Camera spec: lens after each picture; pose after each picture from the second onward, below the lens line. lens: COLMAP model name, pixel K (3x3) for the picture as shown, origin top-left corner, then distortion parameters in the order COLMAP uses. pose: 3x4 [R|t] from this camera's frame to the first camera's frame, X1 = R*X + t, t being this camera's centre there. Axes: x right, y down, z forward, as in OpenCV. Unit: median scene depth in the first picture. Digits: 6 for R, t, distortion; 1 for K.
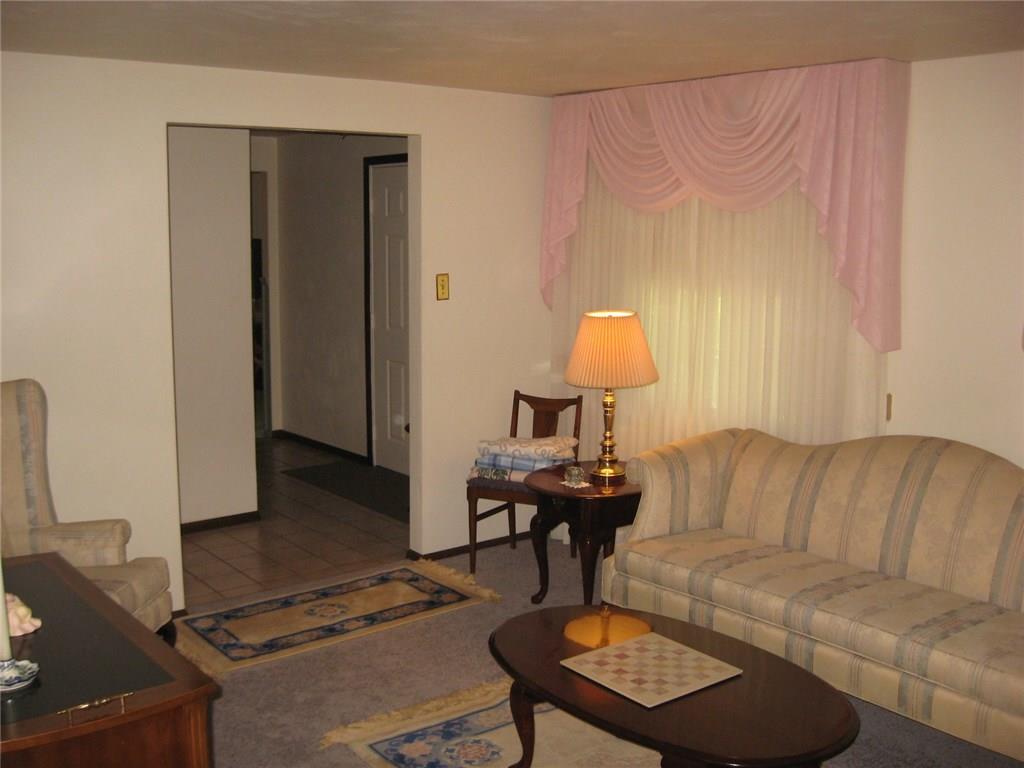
lens RADIAL K [[1067.8, 0, 512.0], [0, 1067.8, 384.0], [0, 0, 1]] dist [-0.137488, 0.060325]
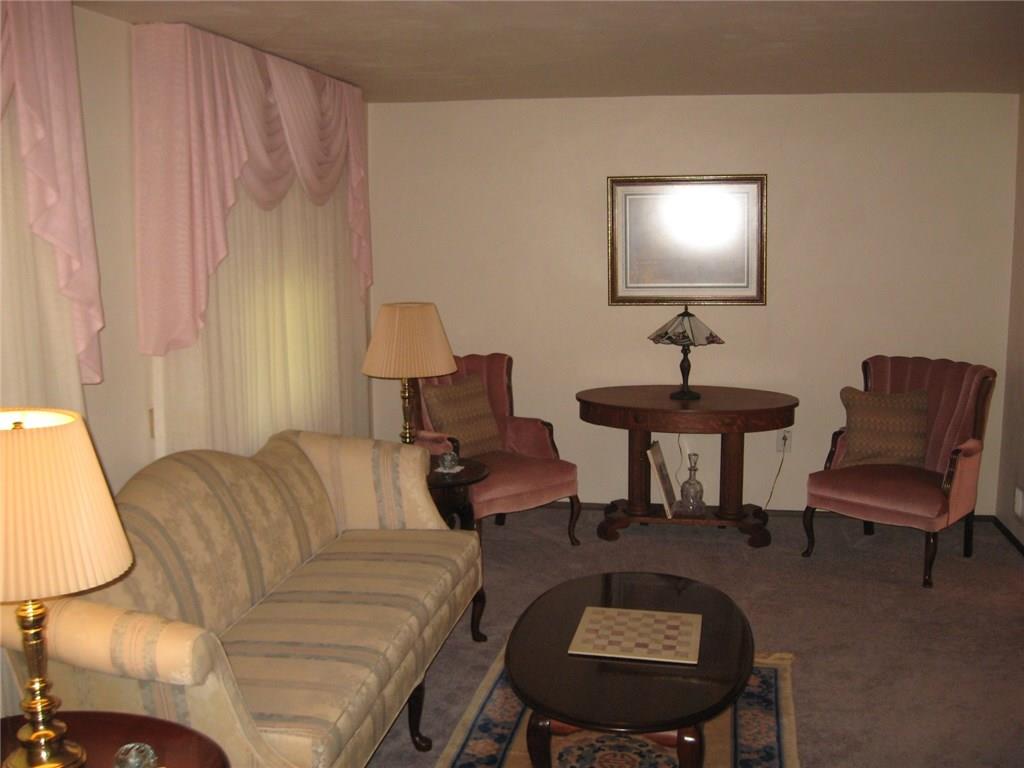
lens RADIAL K [[1067.8, 0, 512.0], [0, 1067.8, 384.0], [0, 0, 1]] dist [-0.137488, 0.060325]
pose [[-0.647331, -0.115941, 0.753339, -0.551301], [0.116542, 0.961686, 0.248148, -0.246611], [-0.753247, 0.248429, -0.609017, 1.671522]]
